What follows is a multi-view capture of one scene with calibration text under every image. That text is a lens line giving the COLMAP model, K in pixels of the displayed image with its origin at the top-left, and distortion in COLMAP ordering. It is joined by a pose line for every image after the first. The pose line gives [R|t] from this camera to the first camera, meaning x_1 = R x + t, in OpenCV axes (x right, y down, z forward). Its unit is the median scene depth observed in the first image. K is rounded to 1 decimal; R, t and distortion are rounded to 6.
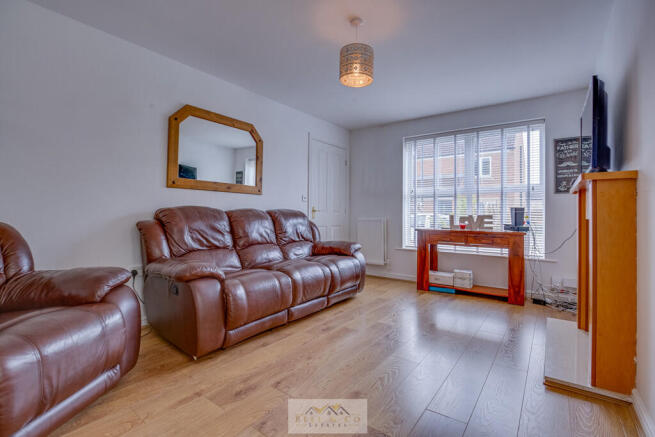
lens RADIAL K [[321.1, 0, 326.2], [0, 321.1, 213.6], [0, 0, 1]] dist [-0.013080, -0.001020]
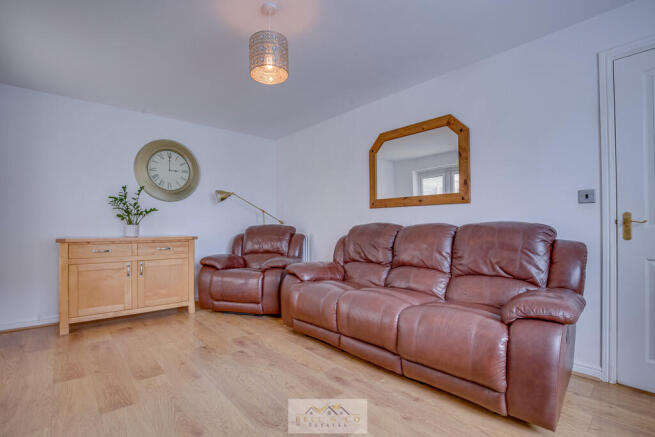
lens RADIAL K [[321.1, 0, 323.2], [0, 321.1, 224.7], [0, 0, 1]] dist [-0.013080, -0.001020]
pose [[-0.251728, -0.015304, -0.967677, 0.767445], [0.007032, 0.999820, -0.017642, 0.000761], [0.967772, -0.011245, -0.251575, 1.165002]]
